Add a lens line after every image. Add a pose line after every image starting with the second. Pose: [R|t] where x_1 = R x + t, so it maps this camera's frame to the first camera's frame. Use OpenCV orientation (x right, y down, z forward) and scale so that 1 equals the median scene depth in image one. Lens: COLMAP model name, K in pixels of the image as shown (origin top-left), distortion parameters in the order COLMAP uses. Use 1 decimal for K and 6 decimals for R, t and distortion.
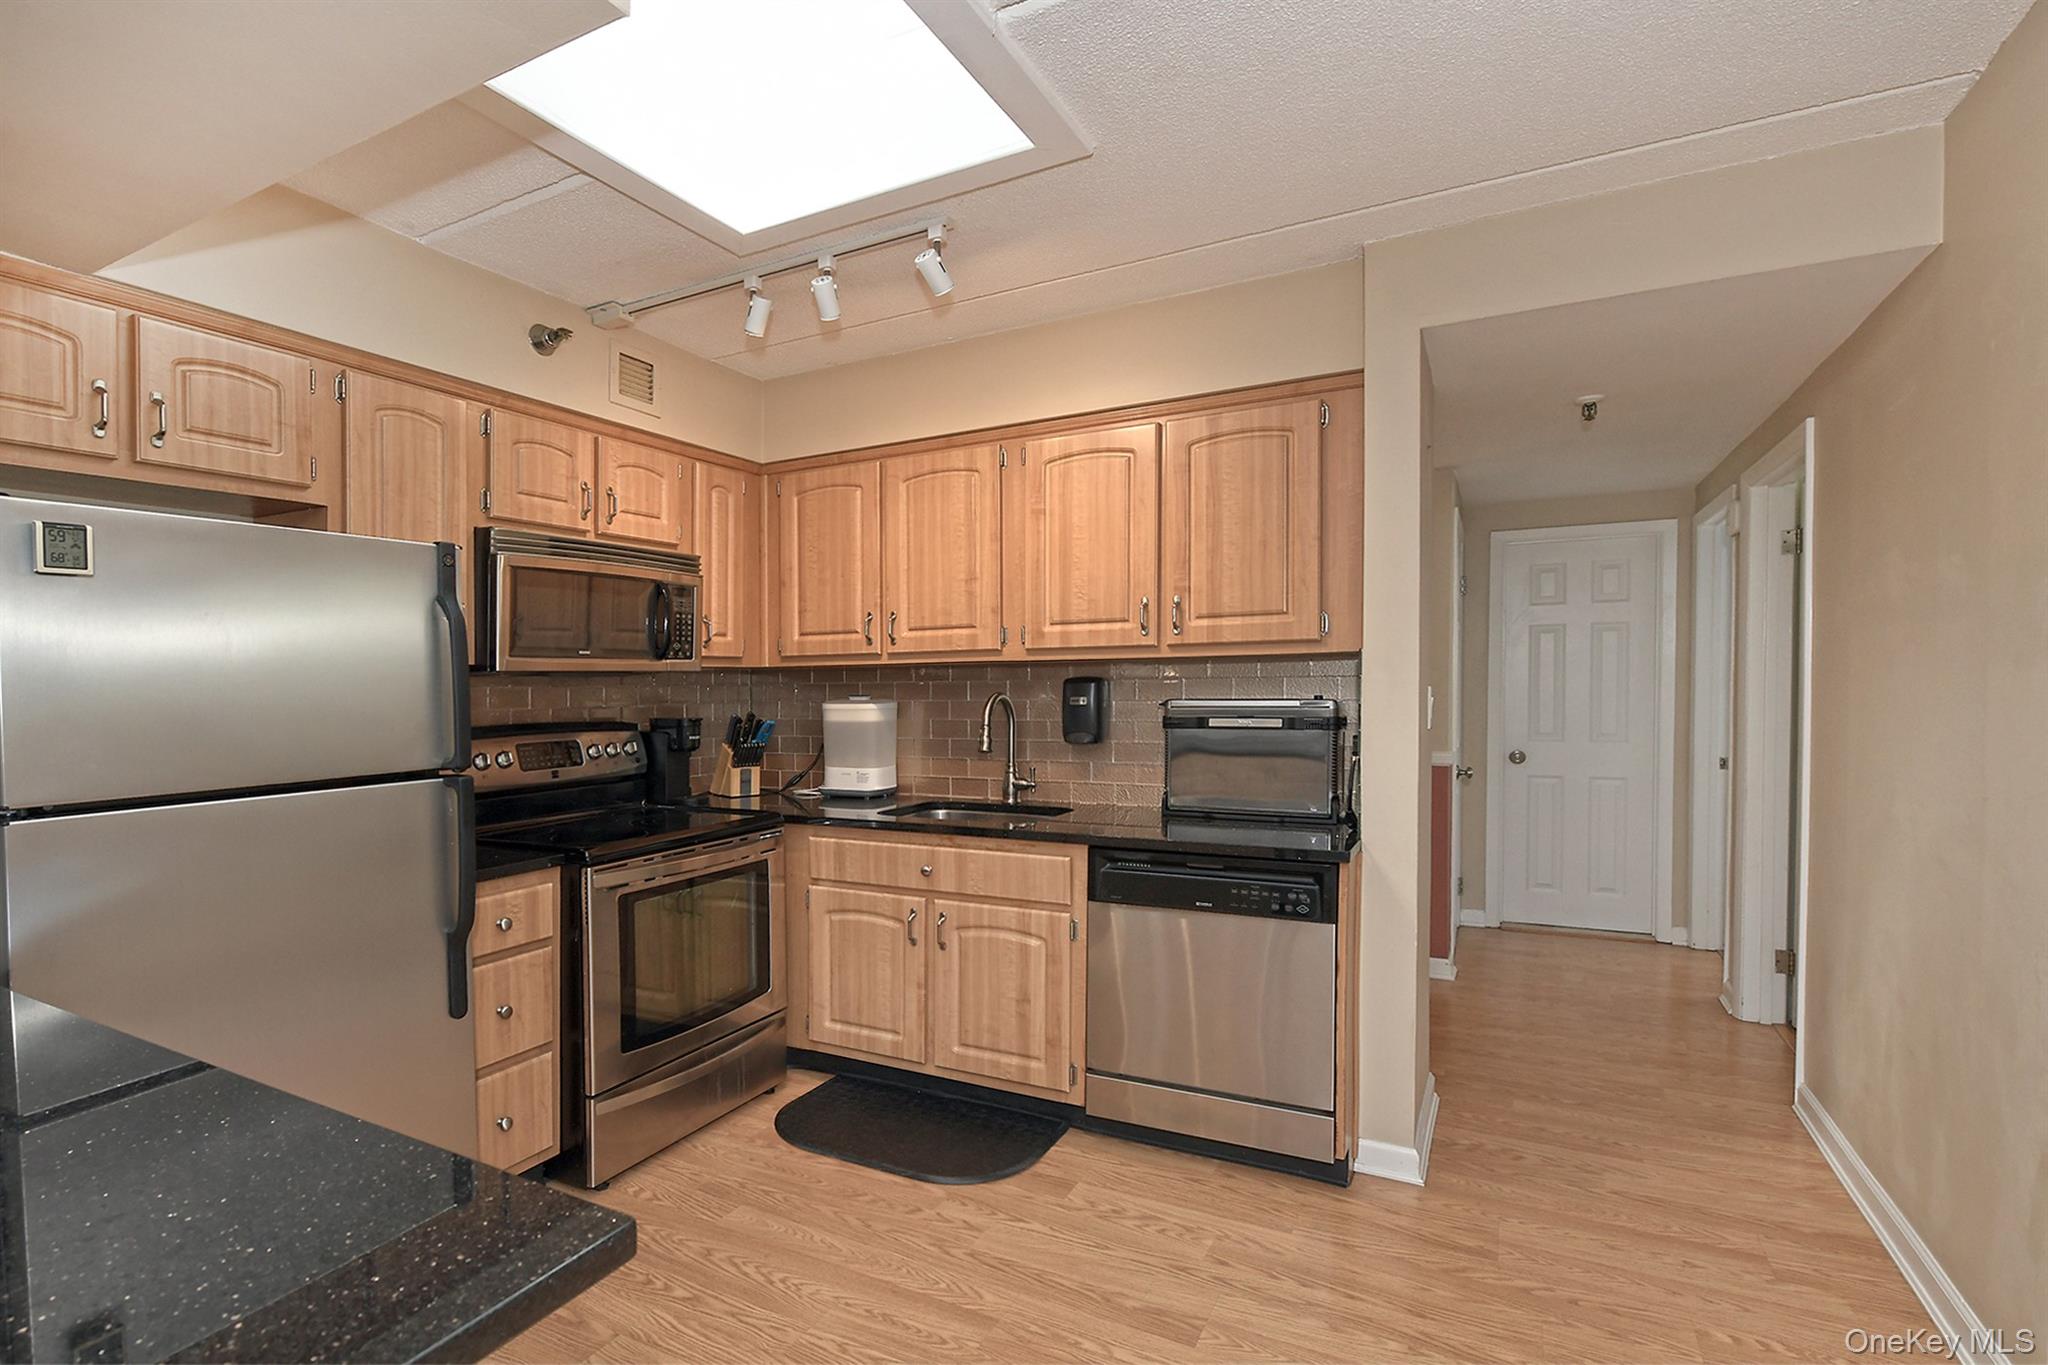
lens RADIAL K [[996.6, 0, 713.6], [0, 996.6, 714.4], [0, 0, 1]] dist [0.000072, 0.001353]
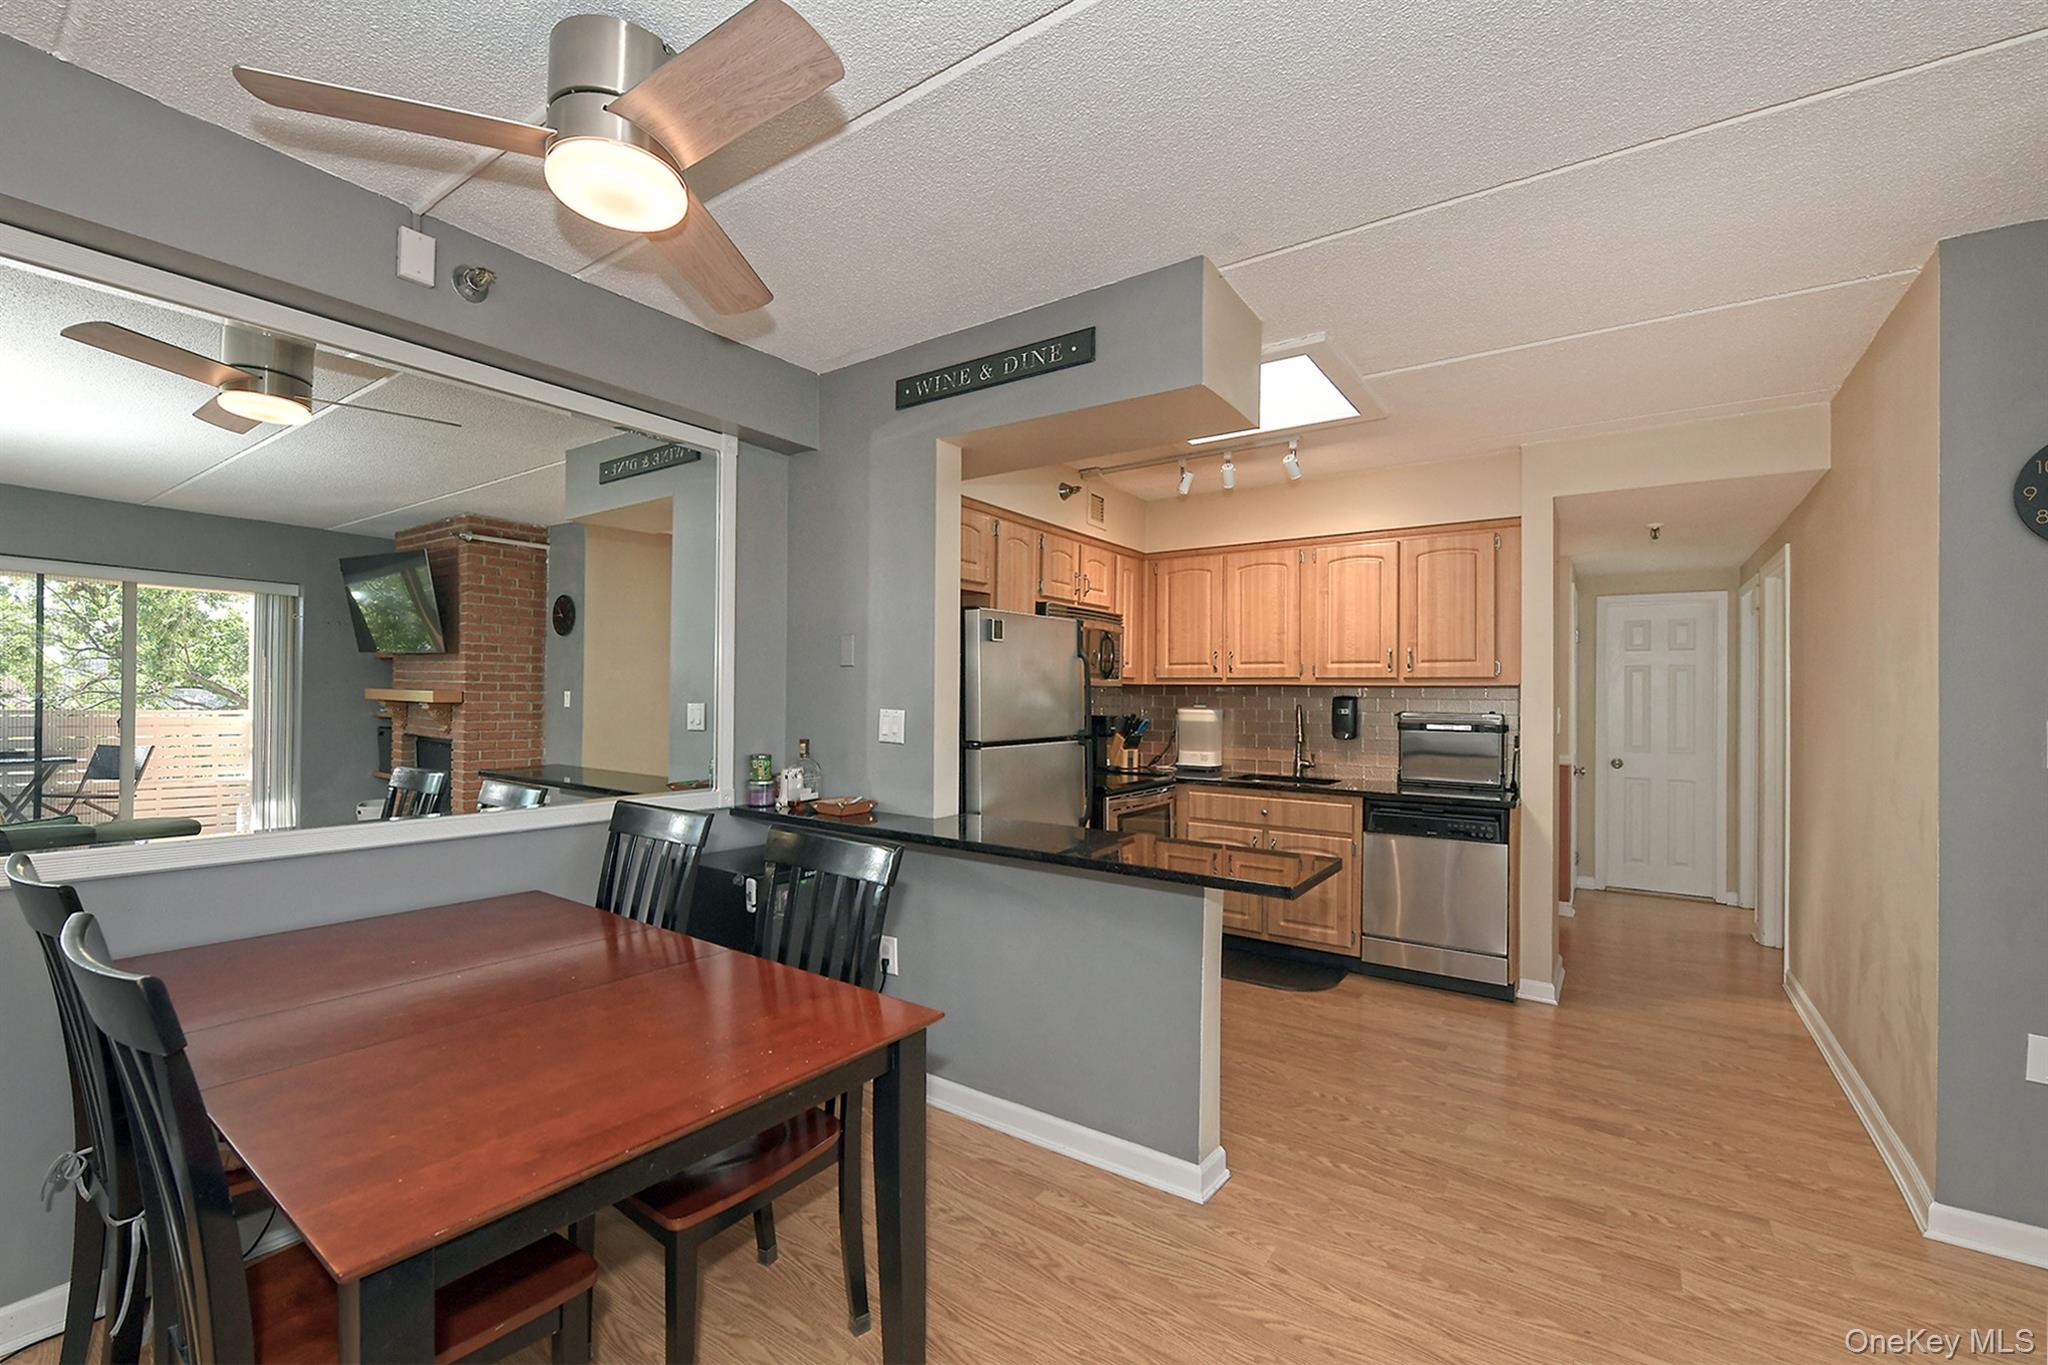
lens RADIAL K [[843.2, 0, 1024.0], [0, 843.2, 682.5], [0, 0, 1]] dist [0.000843, -0.000001]
pose [[0.997662, 0.026831, 0.062855, -0.234545], [-0.024064, 0.998725, -0.044372, 0.012944], [-0.063966, 0.042756, 0.997036, -0.310497]]
